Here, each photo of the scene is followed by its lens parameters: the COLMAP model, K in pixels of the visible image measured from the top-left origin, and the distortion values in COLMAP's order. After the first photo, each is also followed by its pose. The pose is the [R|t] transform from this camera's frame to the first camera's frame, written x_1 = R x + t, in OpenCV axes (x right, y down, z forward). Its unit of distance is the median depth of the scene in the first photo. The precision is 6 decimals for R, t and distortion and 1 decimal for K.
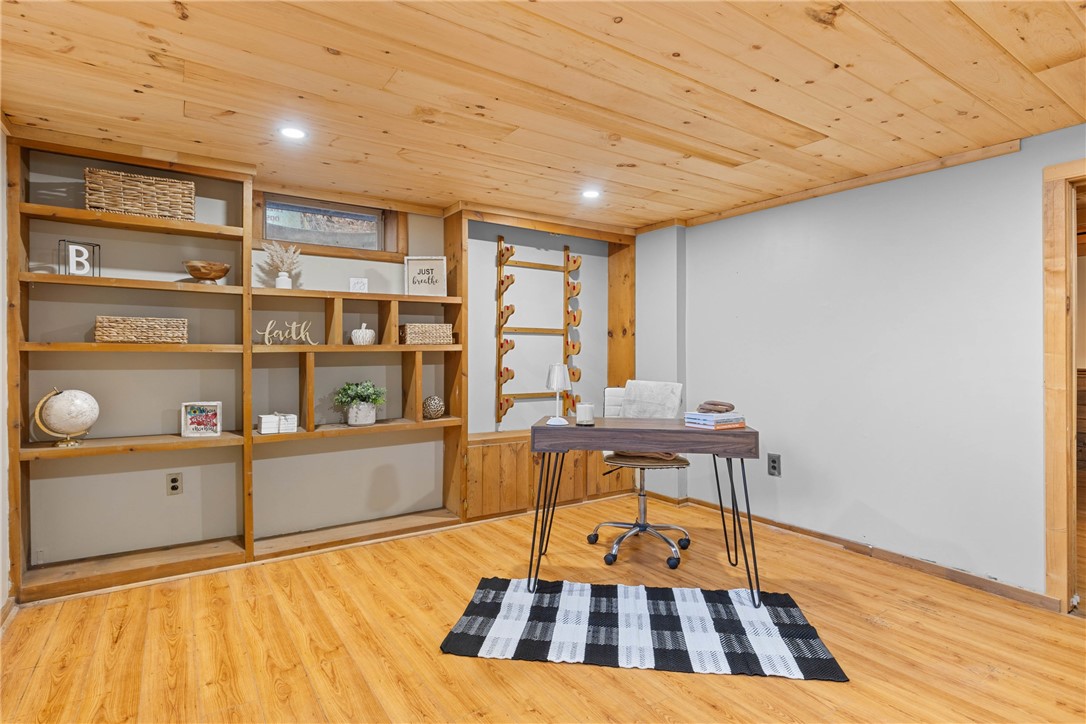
lens RADIAL K [[551.9, 0, 541.6], [0, 551.9, 354.0], [0, 0, 1]] dist [-0.002812, 0.001243]
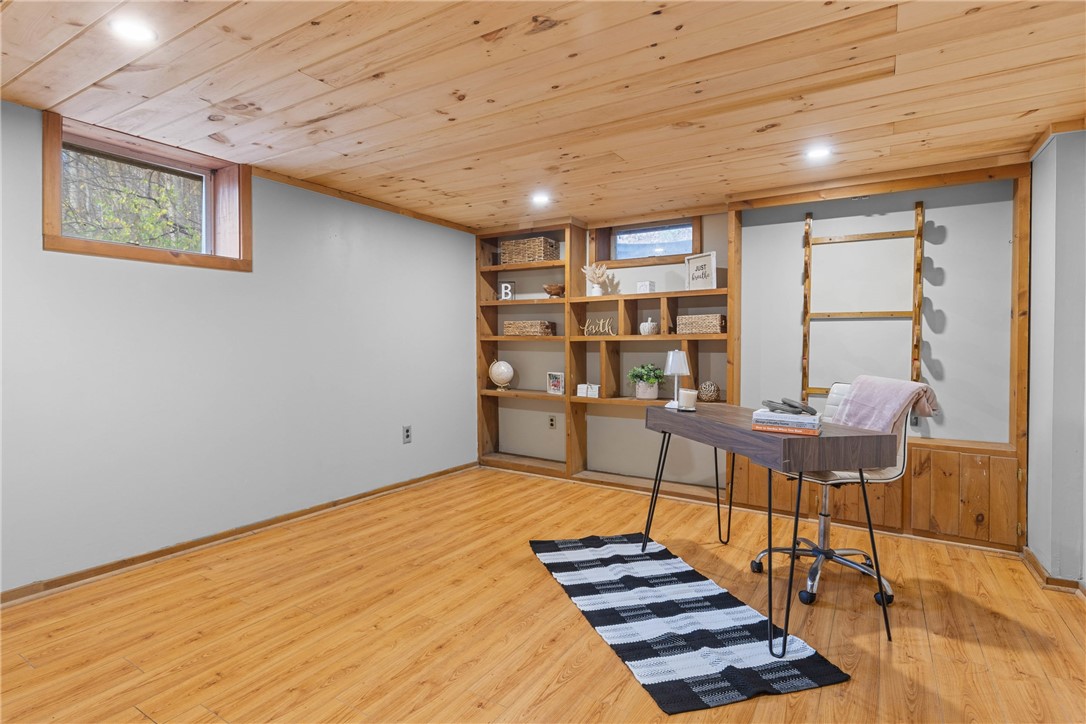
lens RADIAL K [[551.9, 0, 517.6], [0, 551.9, 352.8], [0, 0, 1]] dist [-0.002812, 0.001243]
pose [[0.386615, 0.016183, -0.922099, 0.888124], [-0.004480, 0.999867, 0.015669, 0.006838], [0.922230, -0.001927, 0.386636, 0.313195]]
